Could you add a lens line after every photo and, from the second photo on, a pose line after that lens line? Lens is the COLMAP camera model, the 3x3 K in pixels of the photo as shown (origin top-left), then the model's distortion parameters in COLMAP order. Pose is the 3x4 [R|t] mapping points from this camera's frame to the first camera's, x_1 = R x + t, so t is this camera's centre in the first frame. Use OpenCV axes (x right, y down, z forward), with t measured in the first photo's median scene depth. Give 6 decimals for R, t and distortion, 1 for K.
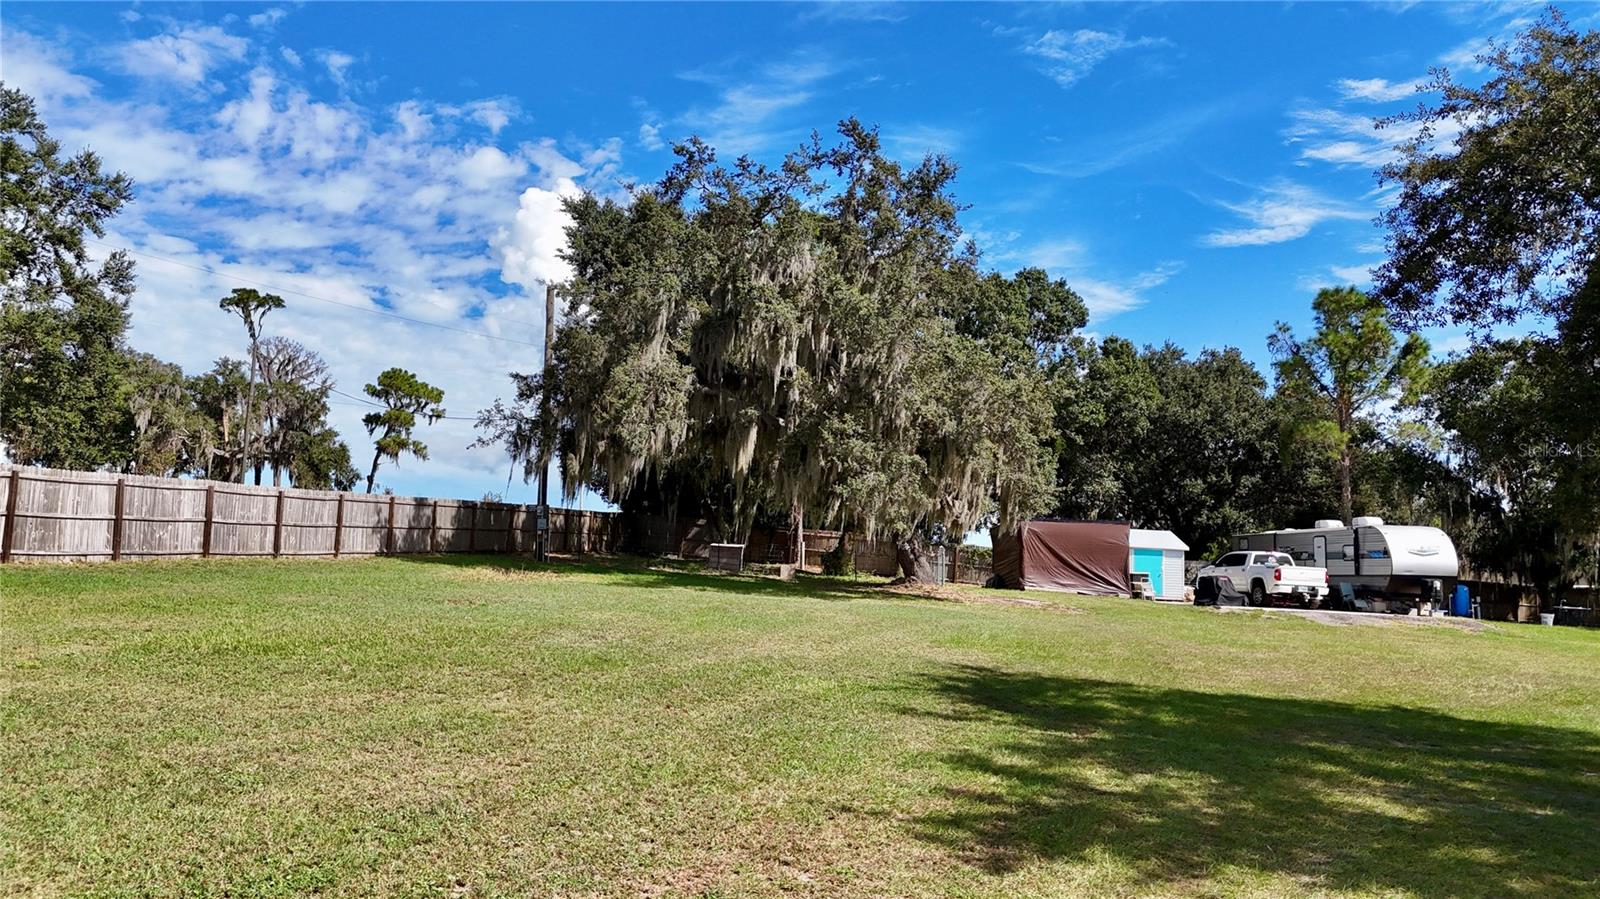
lens RADIAL K [[1177.8, 0, 796.0], [0, 1177.8, 441.3], [0, 0, 1]] dist [0.080511, -0.078055]
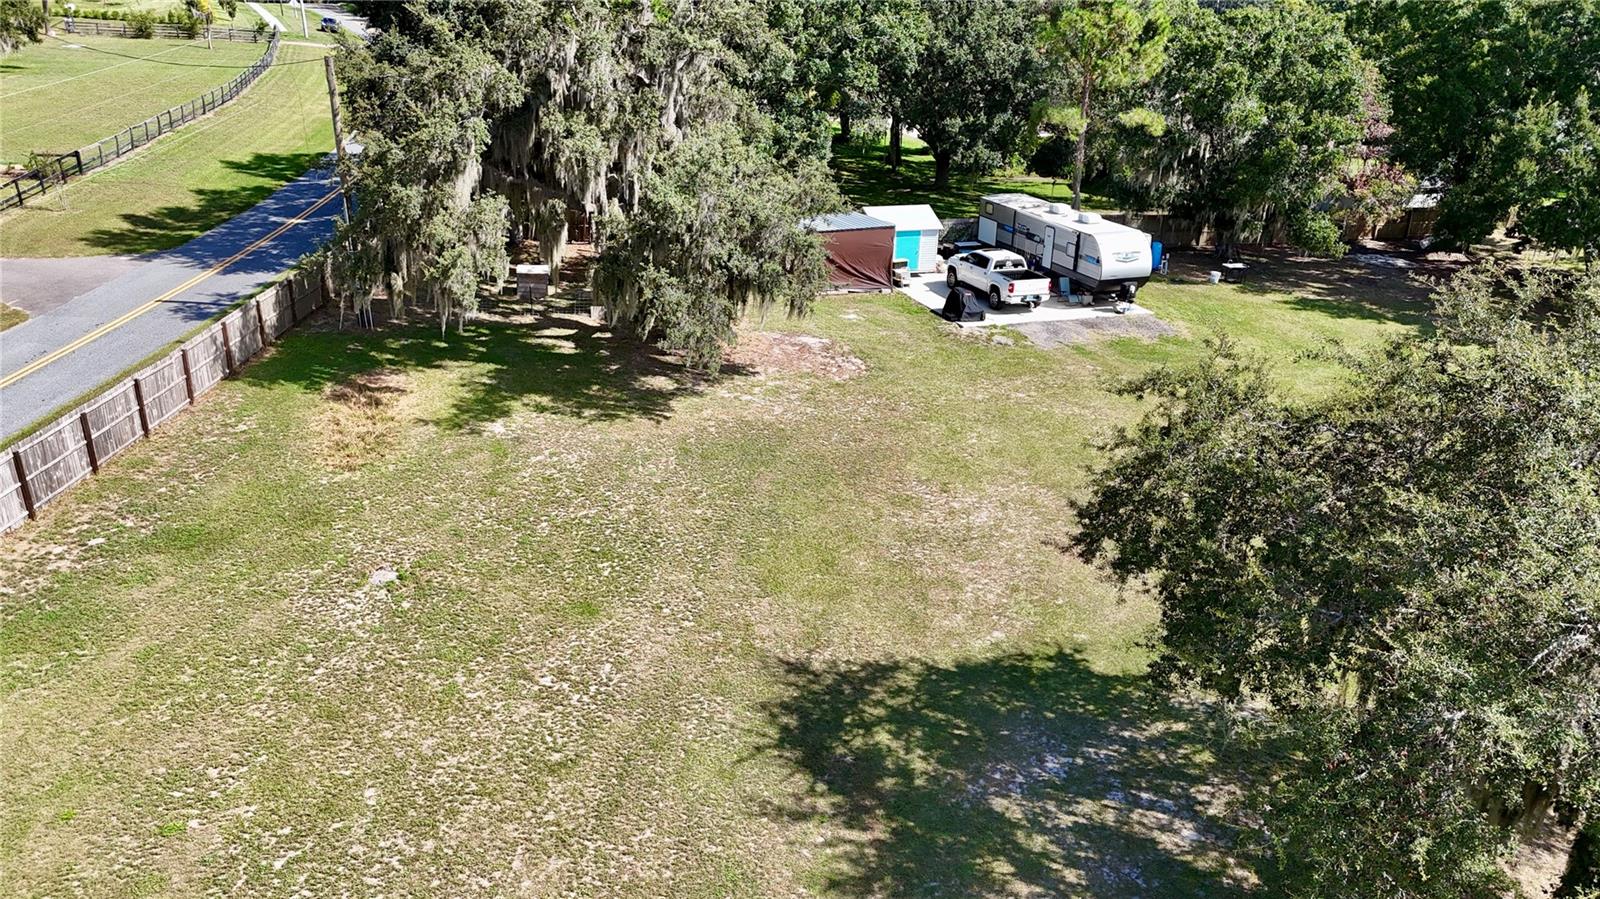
lens RADIAL K [[1183.2, 0, 792.1], [0, 1183.2, 447.8], [0, 0, 1]] dist [0.058906, -0.053850]
pose [[0.980057, -0.078087, 0.182732, -0.038604], [-0.017530, 0.881998, 0.470927, -0.289848], [-0.197942, -0.464738, 0.863039, -0.052890]]
